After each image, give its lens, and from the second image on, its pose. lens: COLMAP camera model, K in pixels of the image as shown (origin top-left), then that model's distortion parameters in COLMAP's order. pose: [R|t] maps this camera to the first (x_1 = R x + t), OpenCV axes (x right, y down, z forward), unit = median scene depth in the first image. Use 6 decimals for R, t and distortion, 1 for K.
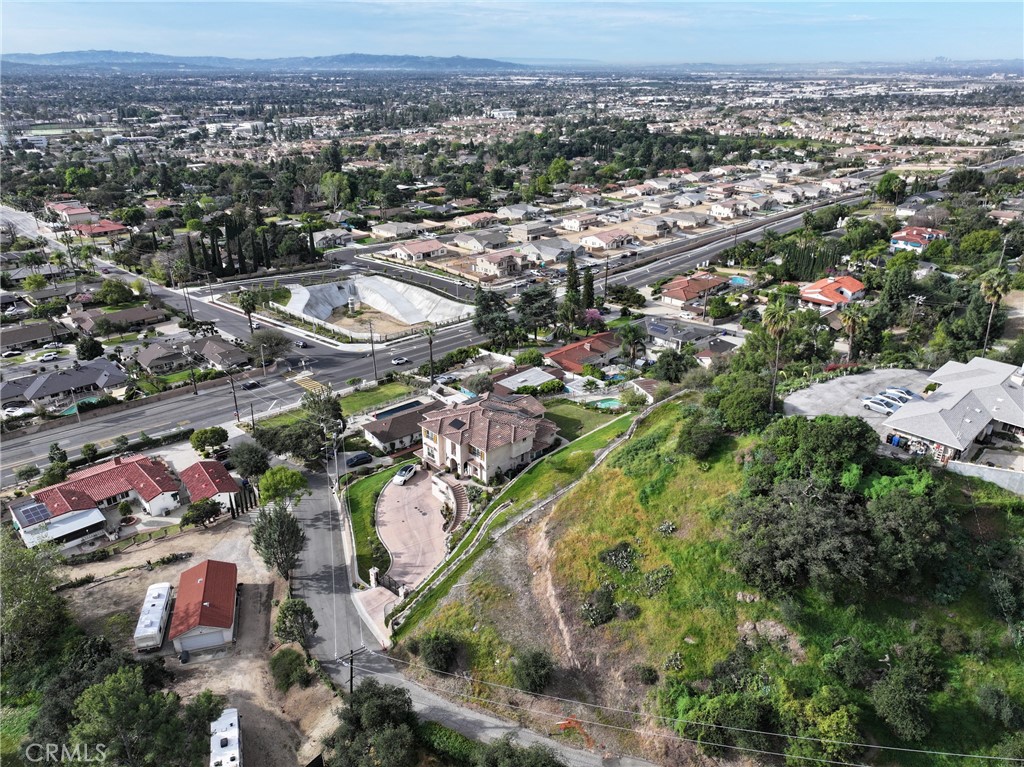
lens RADIAL K [[722.1, 0, 509.7], [0, 722.1, 383.2], [0, 0, 1]] dist [-0.003617, 0.022449]
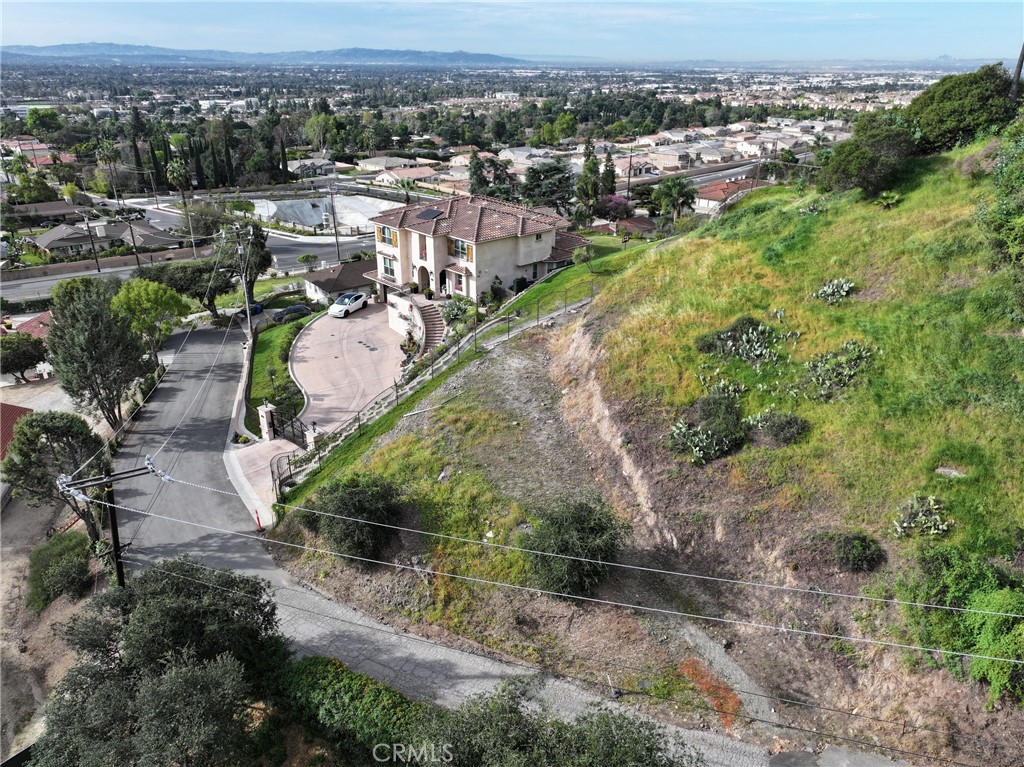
lens RADIAL K [[722.1, 0, 509.0], [0, 722.1, 380.1], [0, 0, 1]] dist [-0.003617, 0.022449]
pose [[0.999981, 0.005912, -0.001851, -0.003074], [-0.005916, 0.999981, -0.001867, 0.197605], [0.001840, 0.001878, 0.999997, 0.377278]]
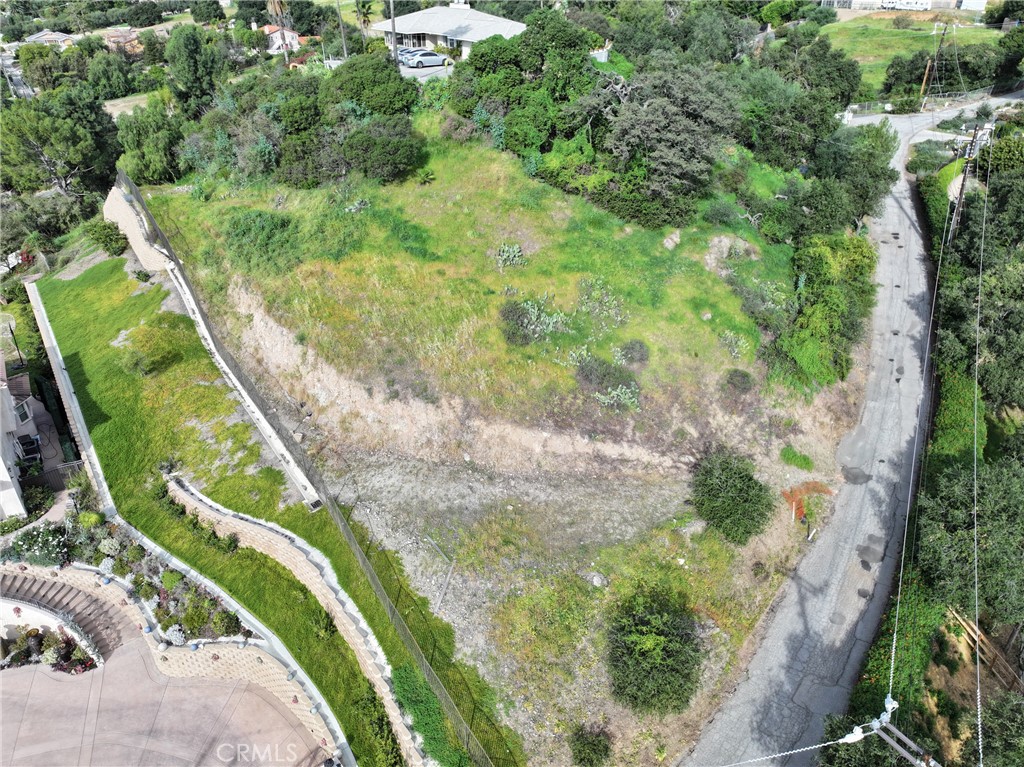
lens RADIAL K [[722.1, 0, 509.5], [0, 722.1, 378.9], [0, 0, 1]] dist [-0.003617, 0.022449]
pose [[0.163159, -0.489997, 0.856319, -0.259362], [0.409428, 0.823311, 0.393099, 0.037300], [-0.897635, 0.286463, 0.334949, 0.618157]]
